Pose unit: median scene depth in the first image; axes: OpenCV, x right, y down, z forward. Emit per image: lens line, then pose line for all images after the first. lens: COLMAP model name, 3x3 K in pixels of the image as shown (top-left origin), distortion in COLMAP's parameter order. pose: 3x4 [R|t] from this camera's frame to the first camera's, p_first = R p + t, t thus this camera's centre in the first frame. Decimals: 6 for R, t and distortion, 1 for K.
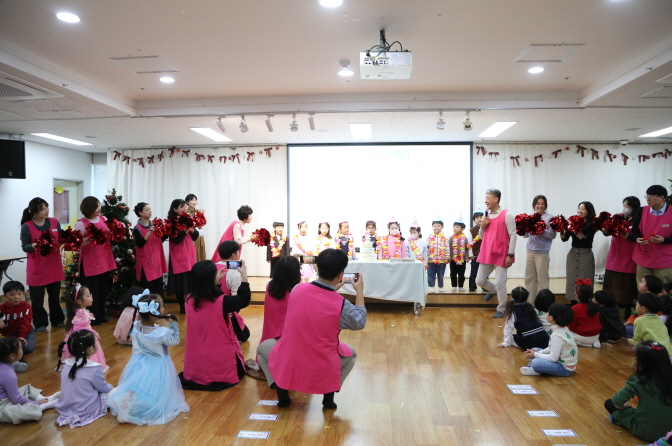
lens RADIAL K [[449.1, 0, 333.8], [0, 449.1, 223.4], [0, 0, 1]] dist [-0.098753, 0.014604]
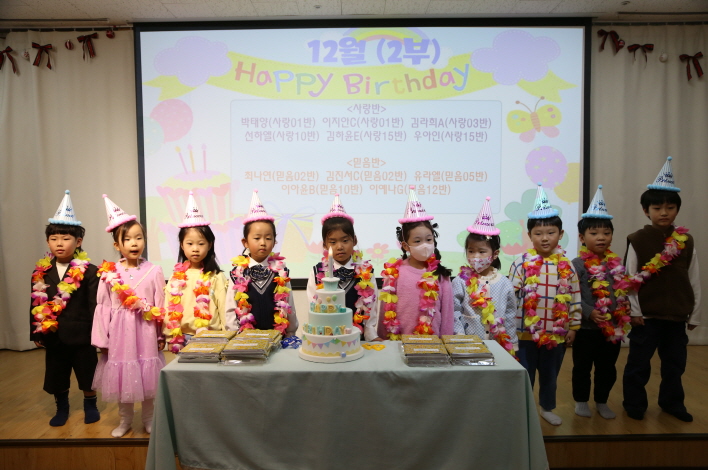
lens RADIAL K [[550.1, 0, 359.1], [0, 550.1, 238.9], [0, 0, 1]] dist [-0.037591, 0.046518]
pose [[0.994989, -0.015585, 0.098759, 0.054871], [0.010890, 0.998792, 0.047907, -0.008222], [-0.099386, -0.046591, 0.993958, 0.604512]]
